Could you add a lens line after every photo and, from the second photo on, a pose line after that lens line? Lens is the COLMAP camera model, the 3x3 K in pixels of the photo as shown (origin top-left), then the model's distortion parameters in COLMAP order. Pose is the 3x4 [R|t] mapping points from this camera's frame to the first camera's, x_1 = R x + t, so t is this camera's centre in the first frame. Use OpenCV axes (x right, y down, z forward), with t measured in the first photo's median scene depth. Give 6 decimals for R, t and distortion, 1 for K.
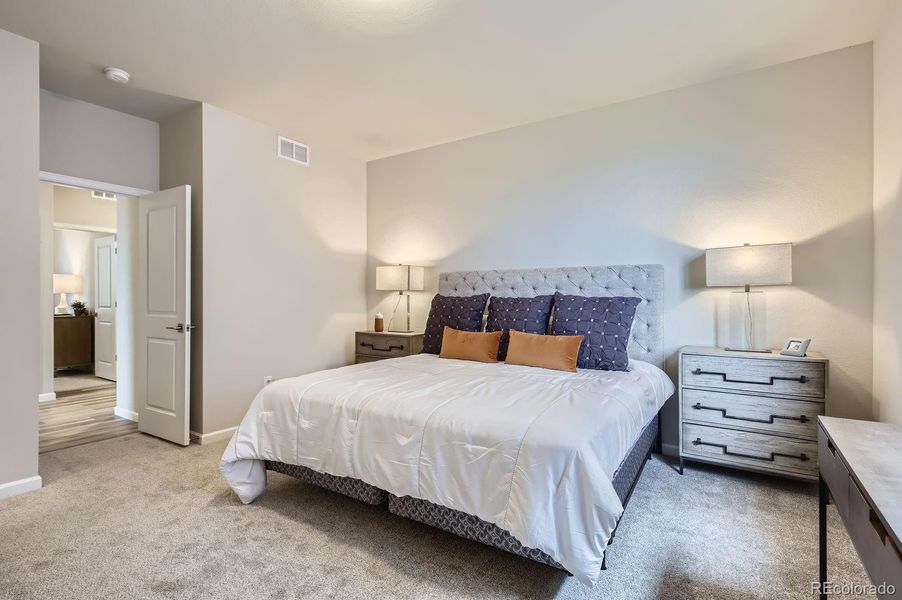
lens RADIAL K [[433.2, 0, 442.4], [0, 433.2, 297.2], [0, 0, 1]] dist [0.018772, 0.000025]
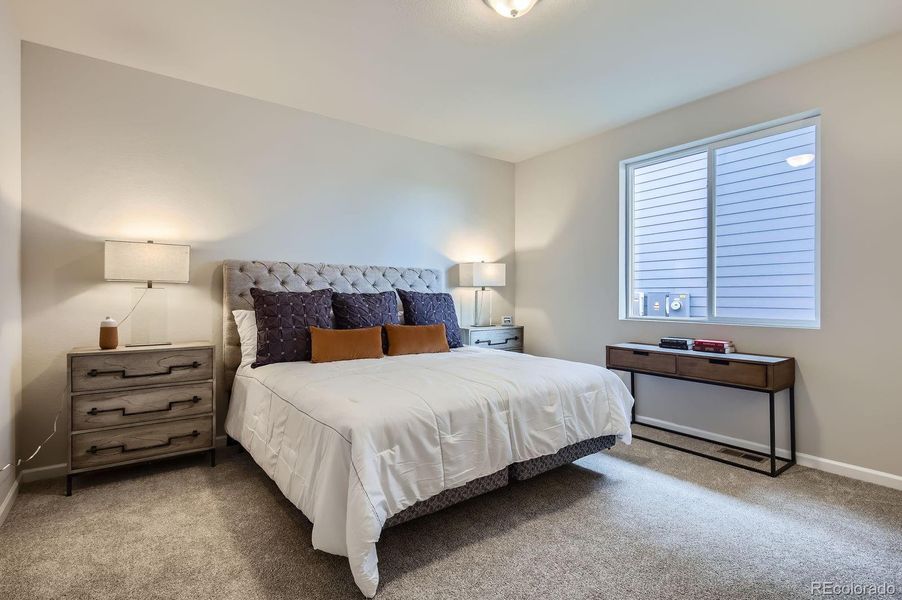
lens RADIAL K [[433.2, 0, 442.4], [0, 433.2, 297.2], [0, 0, 1]] dist [0.018772, 0.000025]
pose [[0.344377, -0.004619, 0.938820, -0.729828], [-0.004265, 0.999970, 0.006485, 0.002137], [-0.938822, -0.006237, 0.344347, 0.463863]]
